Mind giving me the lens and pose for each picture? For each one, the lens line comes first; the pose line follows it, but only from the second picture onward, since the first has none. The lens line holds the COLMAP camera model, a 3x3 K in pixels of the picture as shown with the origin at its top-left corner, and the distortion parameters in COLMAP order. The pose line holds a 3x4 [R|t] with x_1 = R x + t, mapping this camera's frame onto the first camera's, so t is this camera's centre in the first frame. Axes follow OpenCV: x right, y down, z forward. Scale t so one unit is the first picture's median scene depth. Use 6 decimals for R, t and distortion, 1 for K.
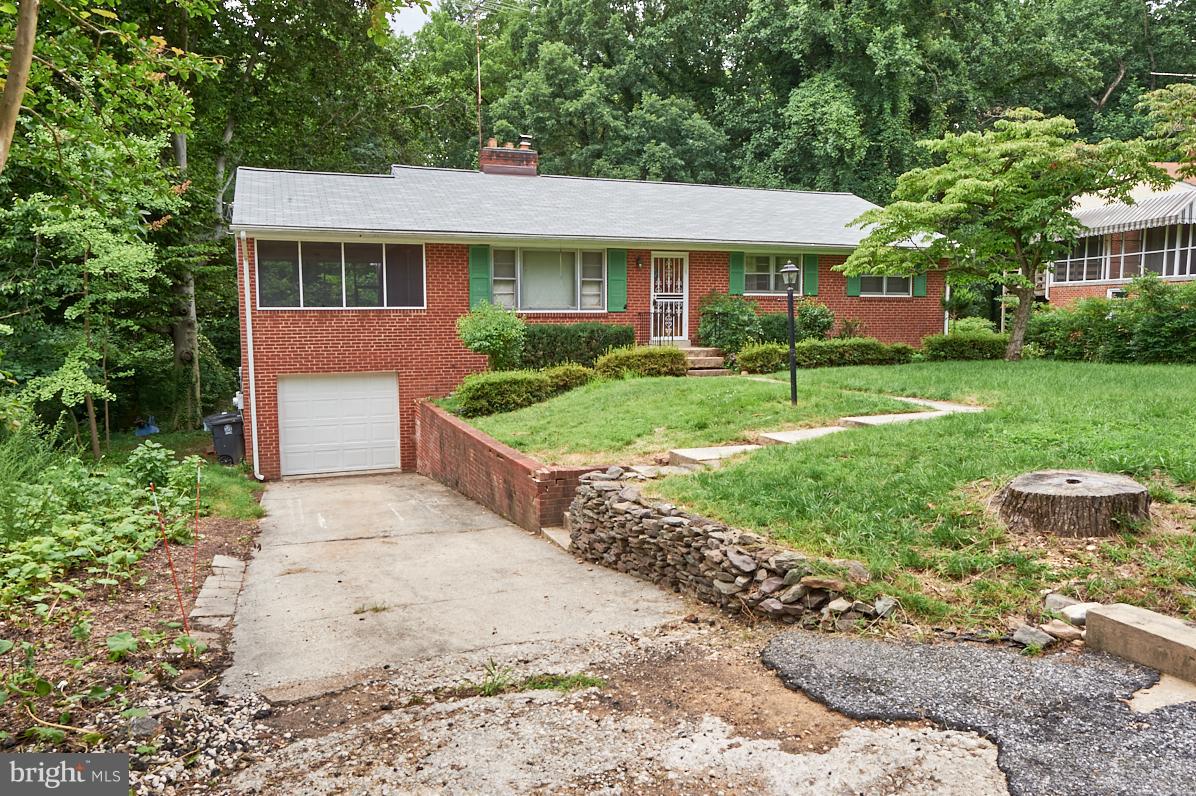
lens RADIAL K [[827.2, 0, 598.0], [0, 827.2, 398.0], [0, 0, 1]] dist [0.001765, 0.000491]
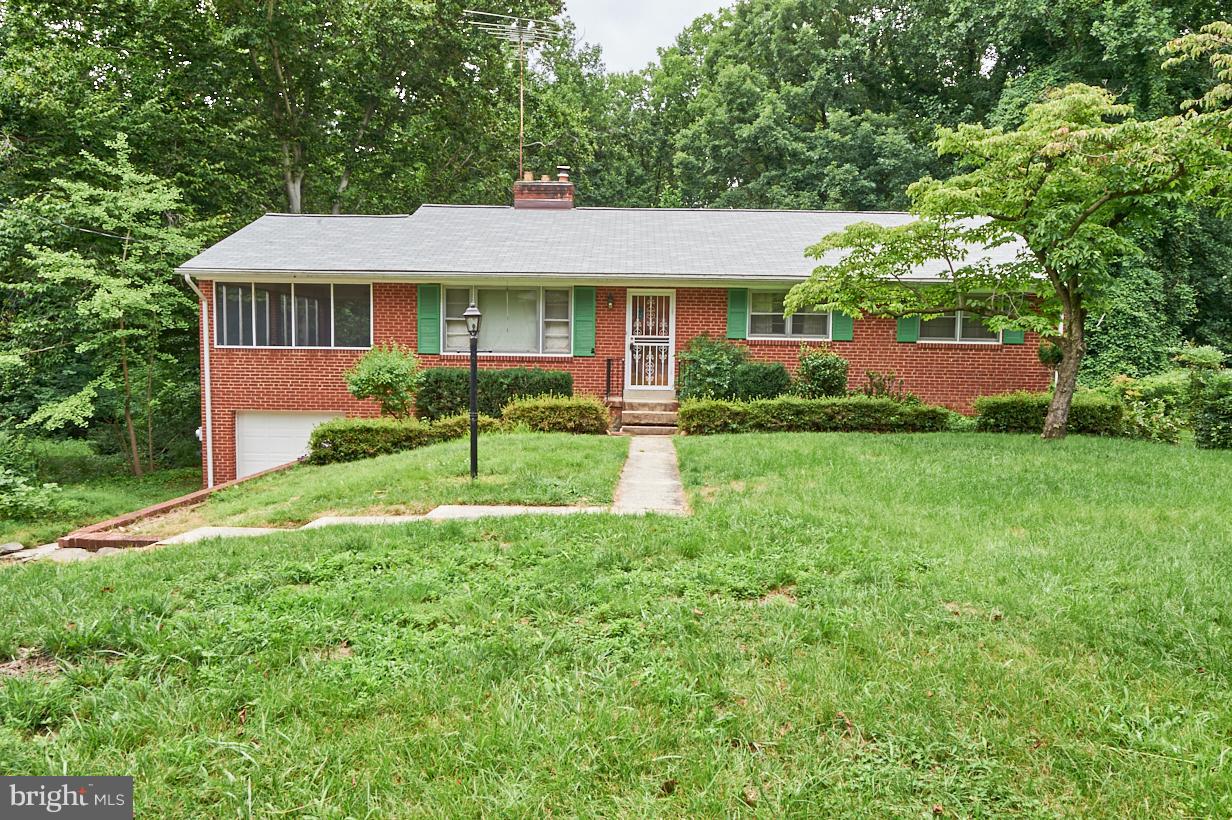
lens RADIAL K [[836.3, 0, 616.0], [0, 836.3, 410.0], [0, 0, 1]] dist [0.004392, -0.002618]
pose [[0.924014, 0.046133, -0.379566, 0.392440], [-0.057107, 0.998211, -0.017697, -0.031424], [0.378071, 0.038028, 0.924995, 0.174197]]
